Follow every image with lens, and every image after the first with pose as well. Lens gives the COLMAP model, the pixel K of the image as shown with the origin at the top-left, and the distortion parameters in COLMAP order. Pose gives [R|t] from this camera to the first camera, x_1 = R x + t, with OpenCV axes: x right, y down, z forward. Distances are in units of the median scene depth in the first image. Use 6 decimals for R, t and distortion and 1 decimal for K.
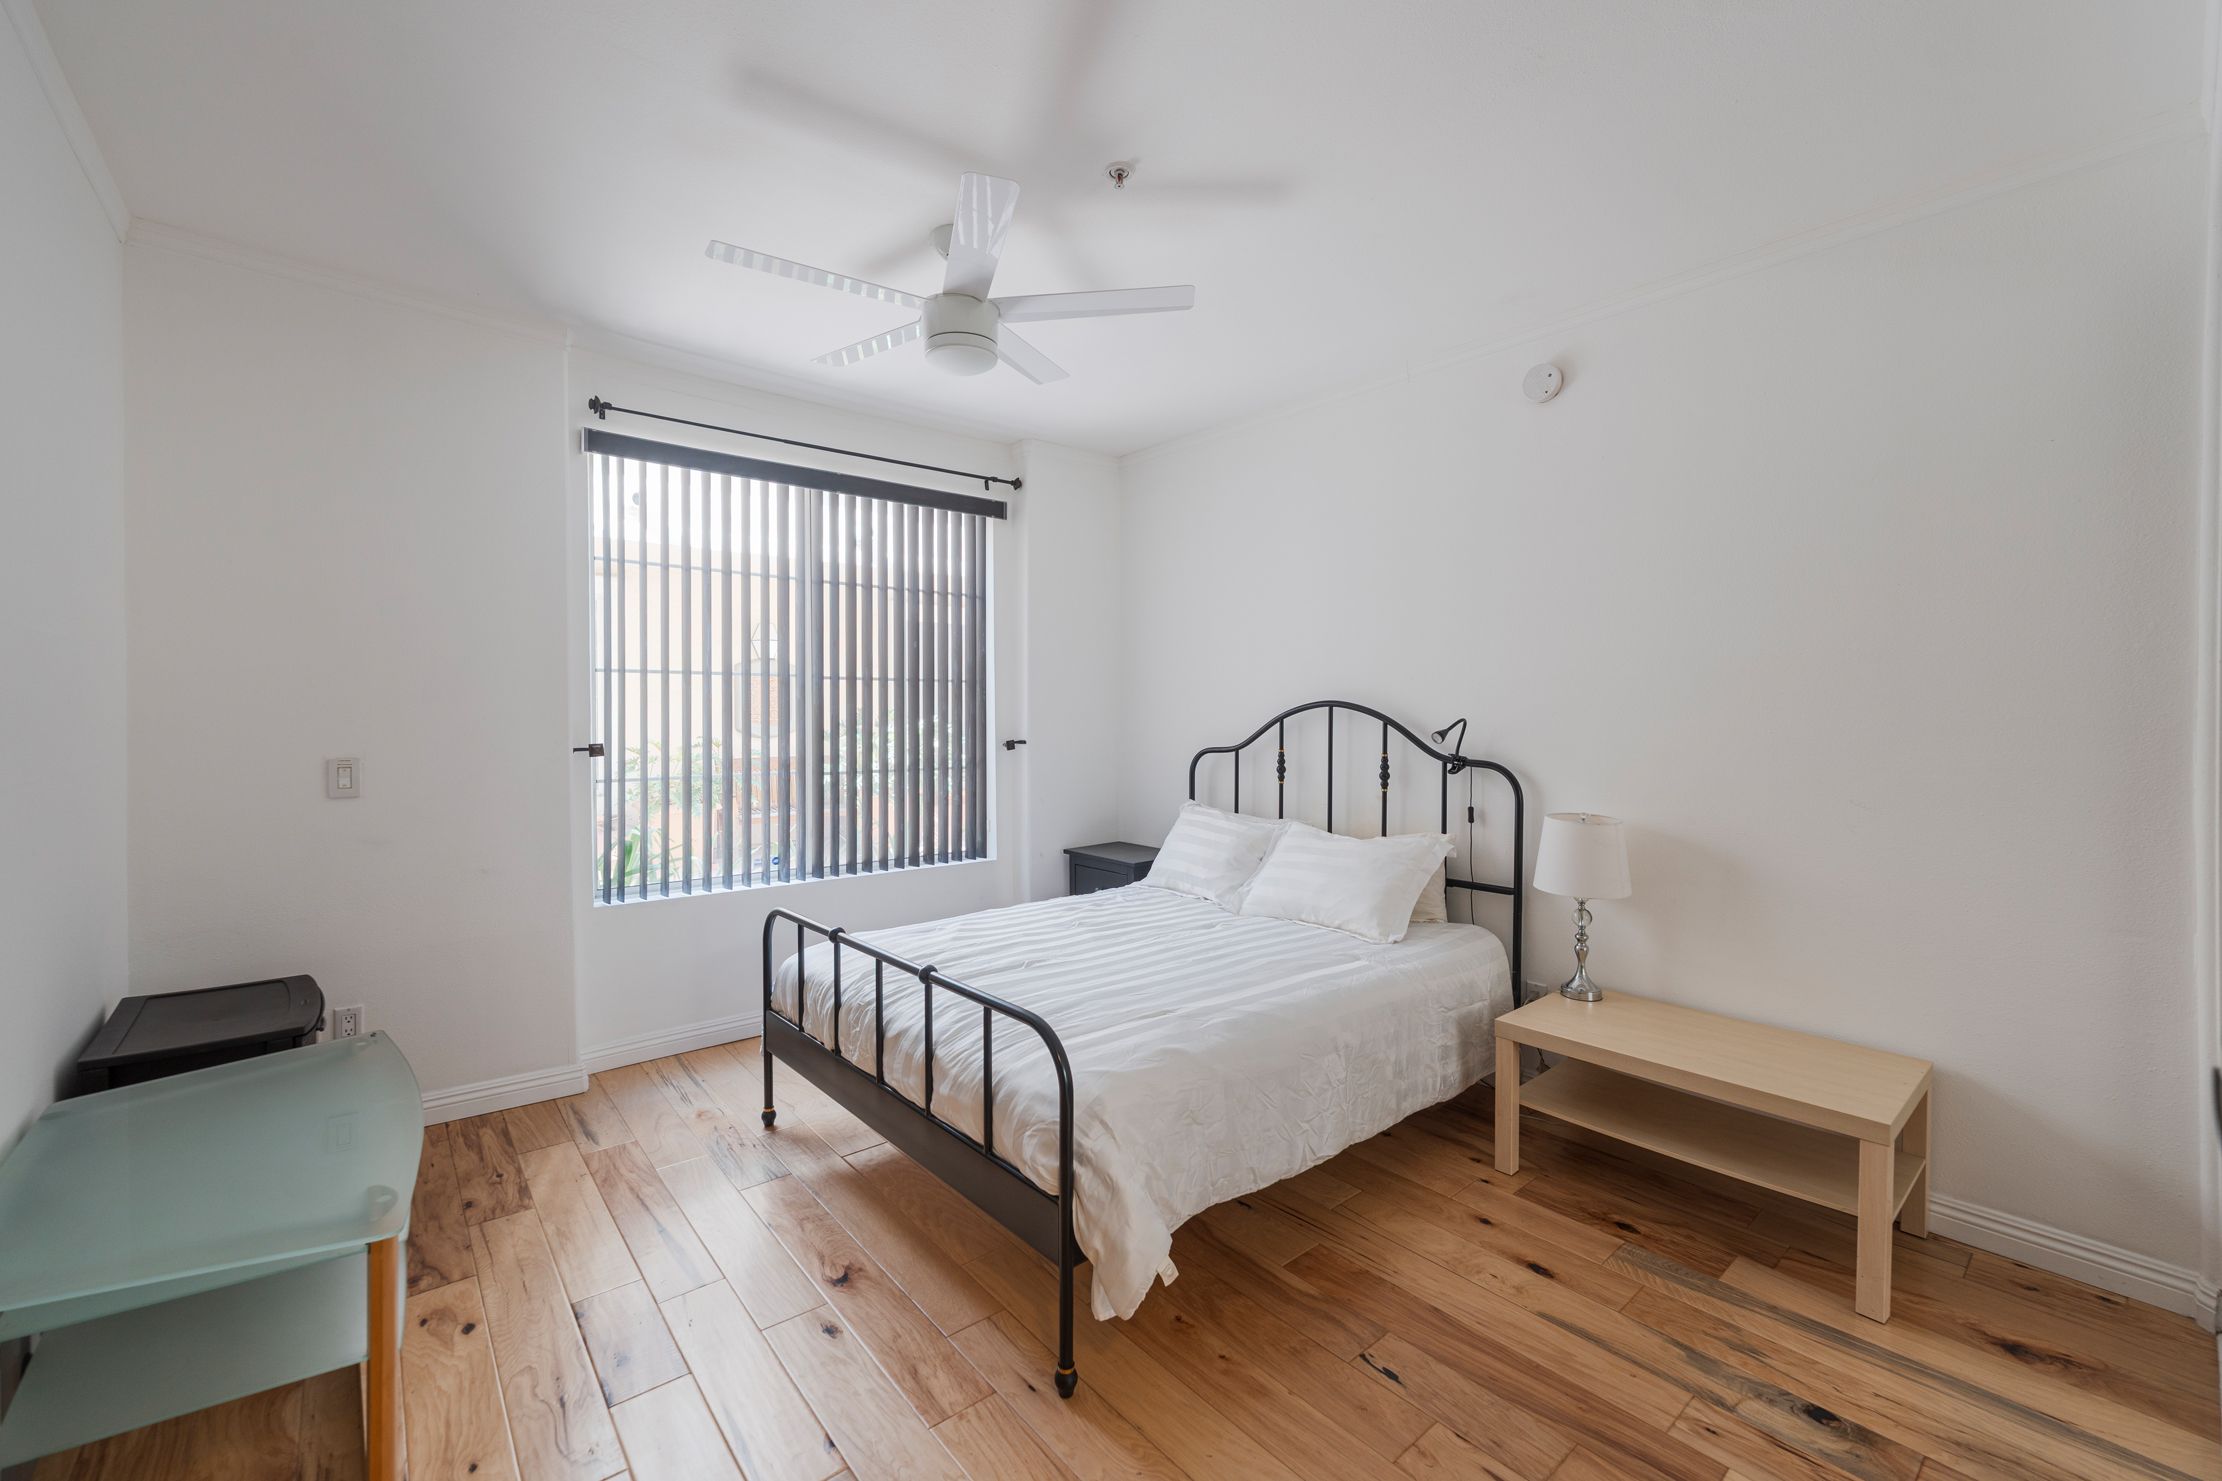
lens RADIAL K [[901.4, 0, 1106.0], [0, 901.4, 729.1], [0, 0, 1]] dist [-0.001609, 0.000002]
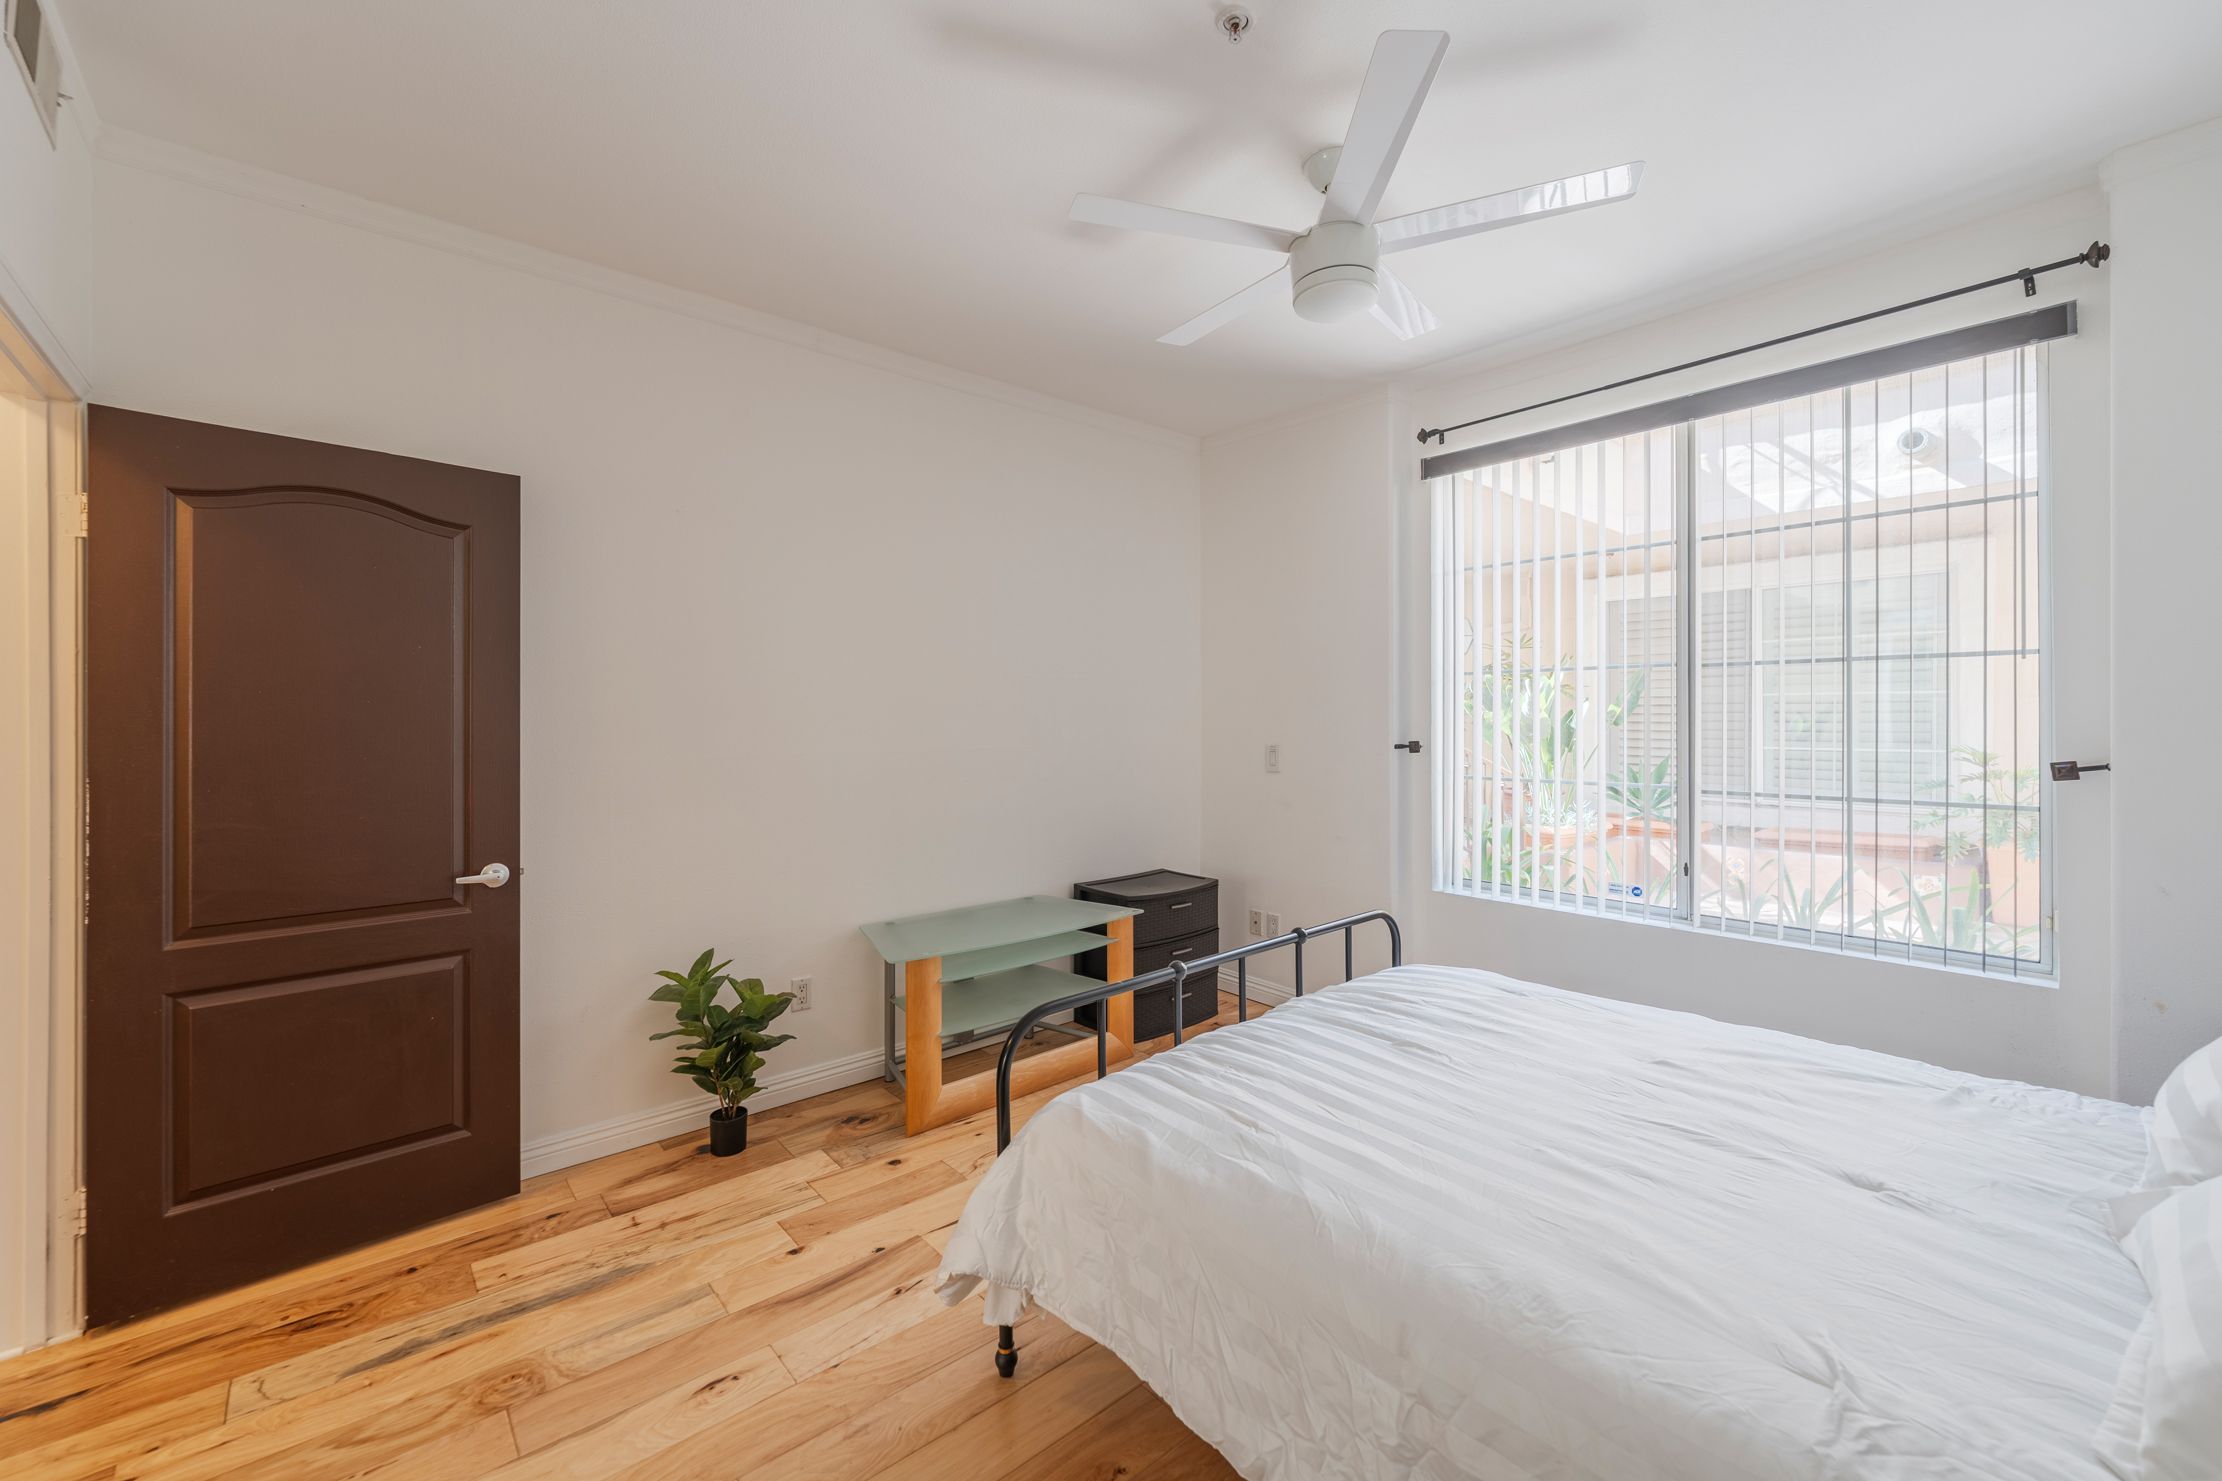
lens RADIAL K [[901.4, 0, 1108.4], [0, 901.4, 726.5], [0, 0, 1]] dist [-0.001609, 0.000002]
pose [[0.015333, 0.008123, -0.999849, 0.516953], [-0.013847, 0.999873, 0.007911, -0.005457], [0.999787, 0.013723, 0.015443, 0.575359]]
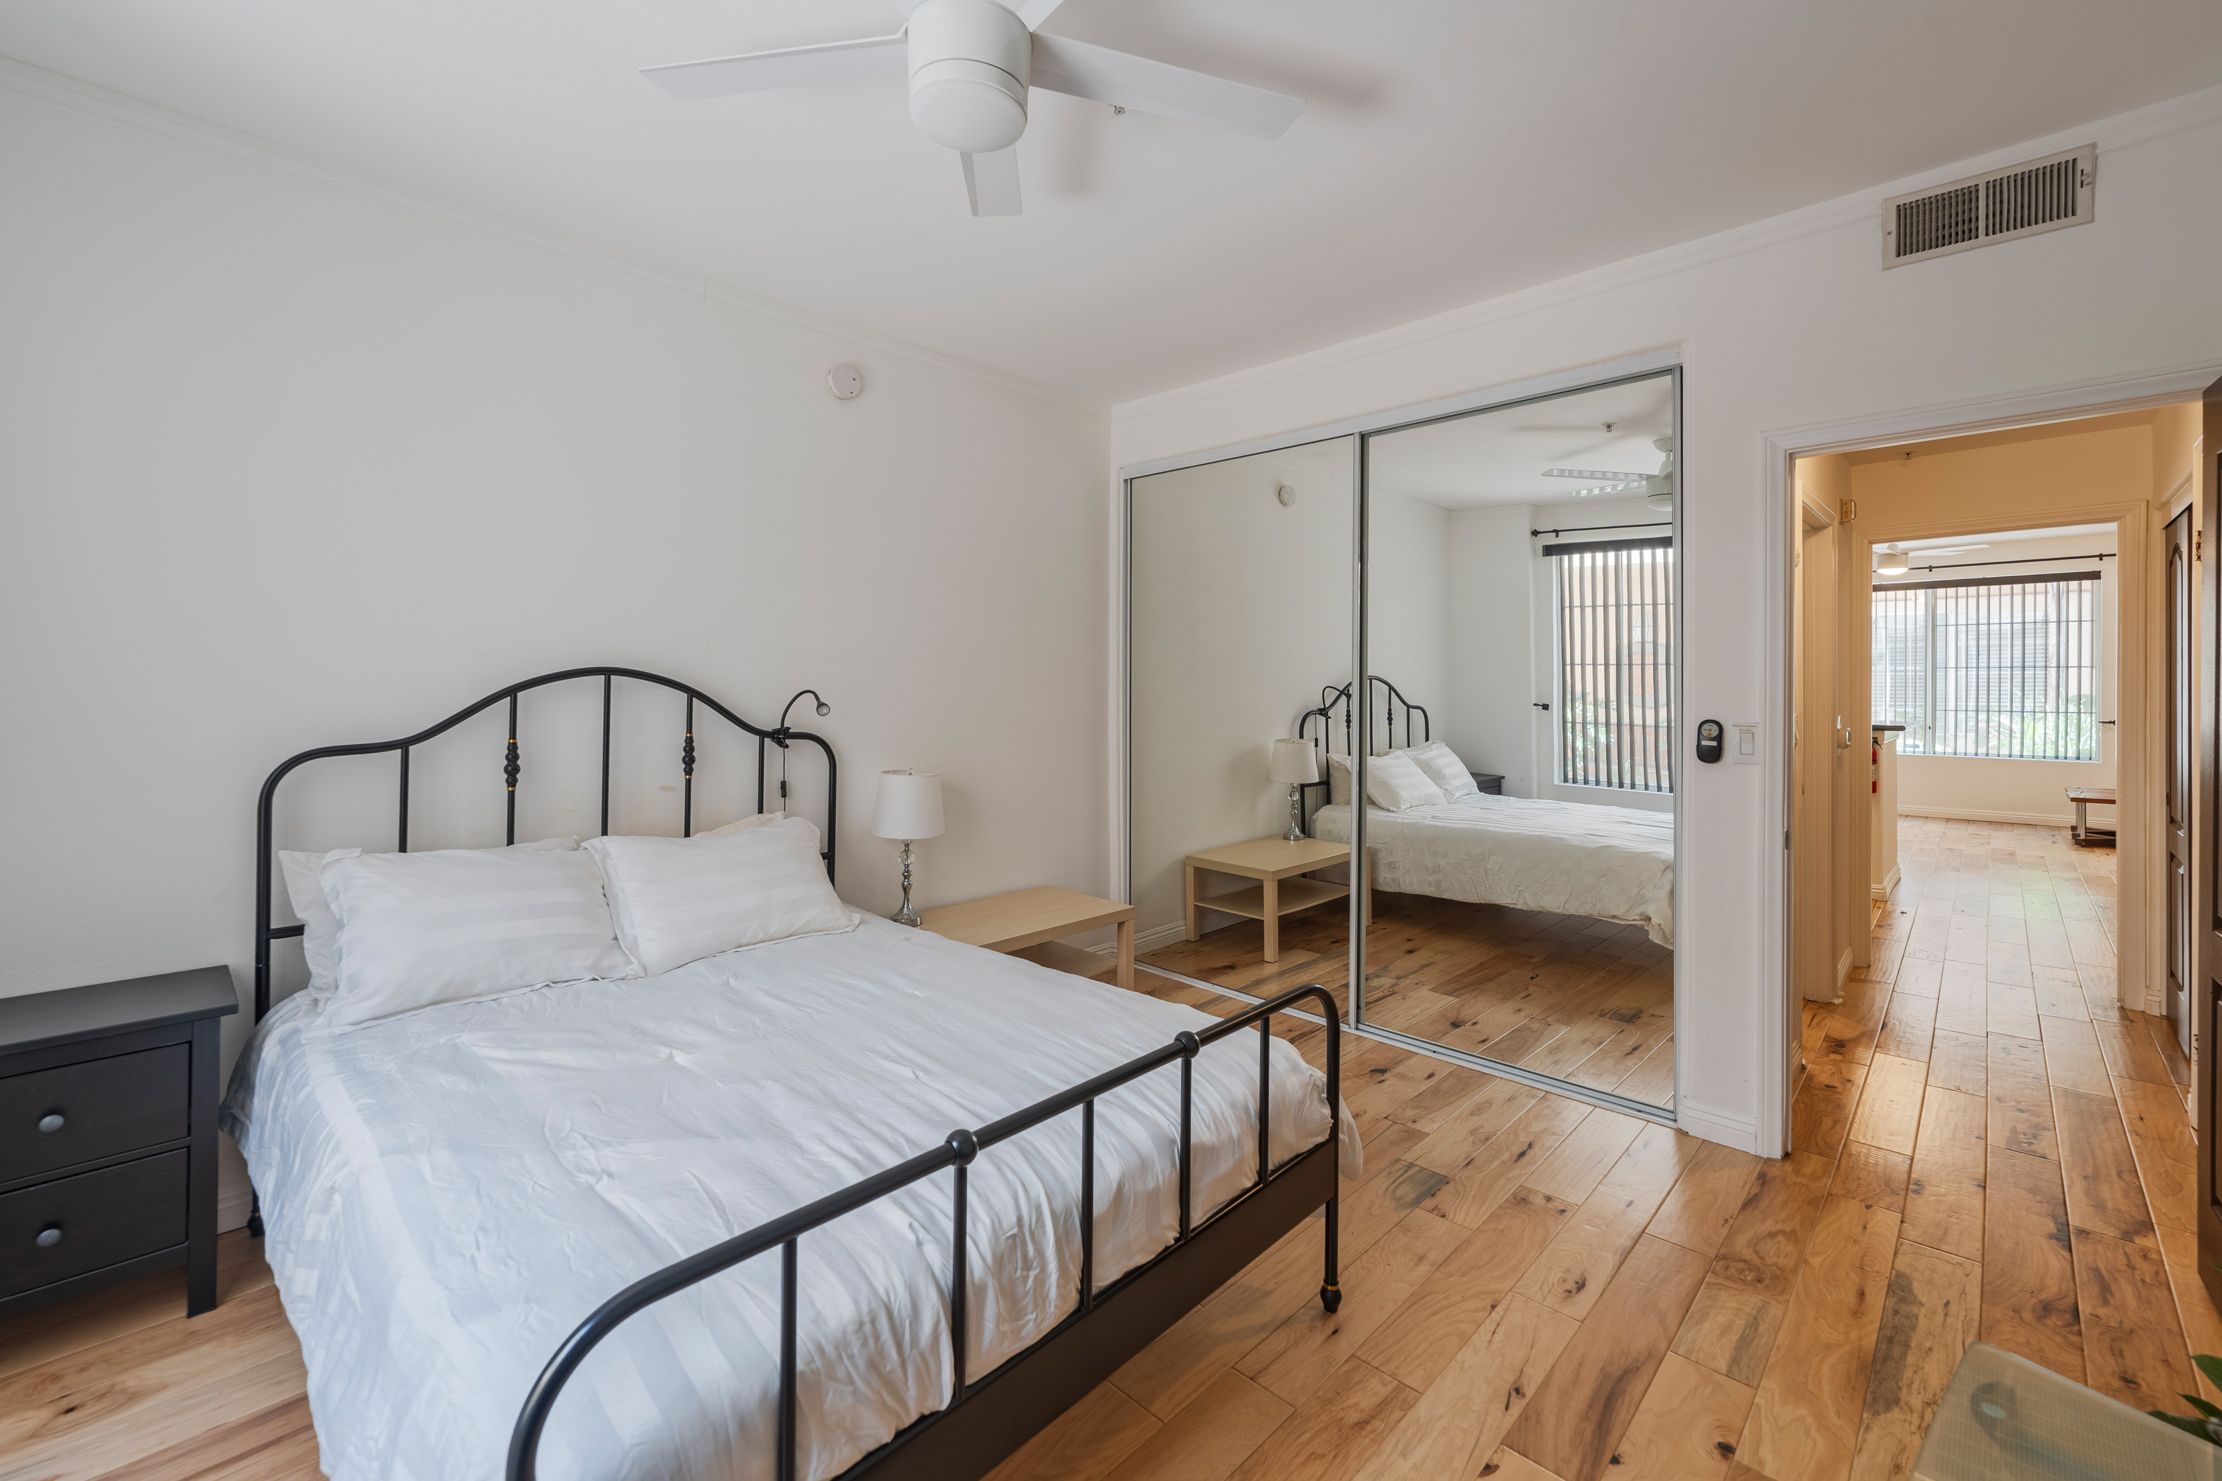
lens RADIAL K [[901.4, 0, 1125.1], [0, 901.4, 680.8], [0, 0, 1]] dist [-0.001609, 0.000002]
pose [[-0.110090, 0.004483, 0.993912, -0.587890], [0.012605, 0.999916, -0.003114, -0.013853], [-0.993842, 0.012185, -0.110137, 0.719398]]
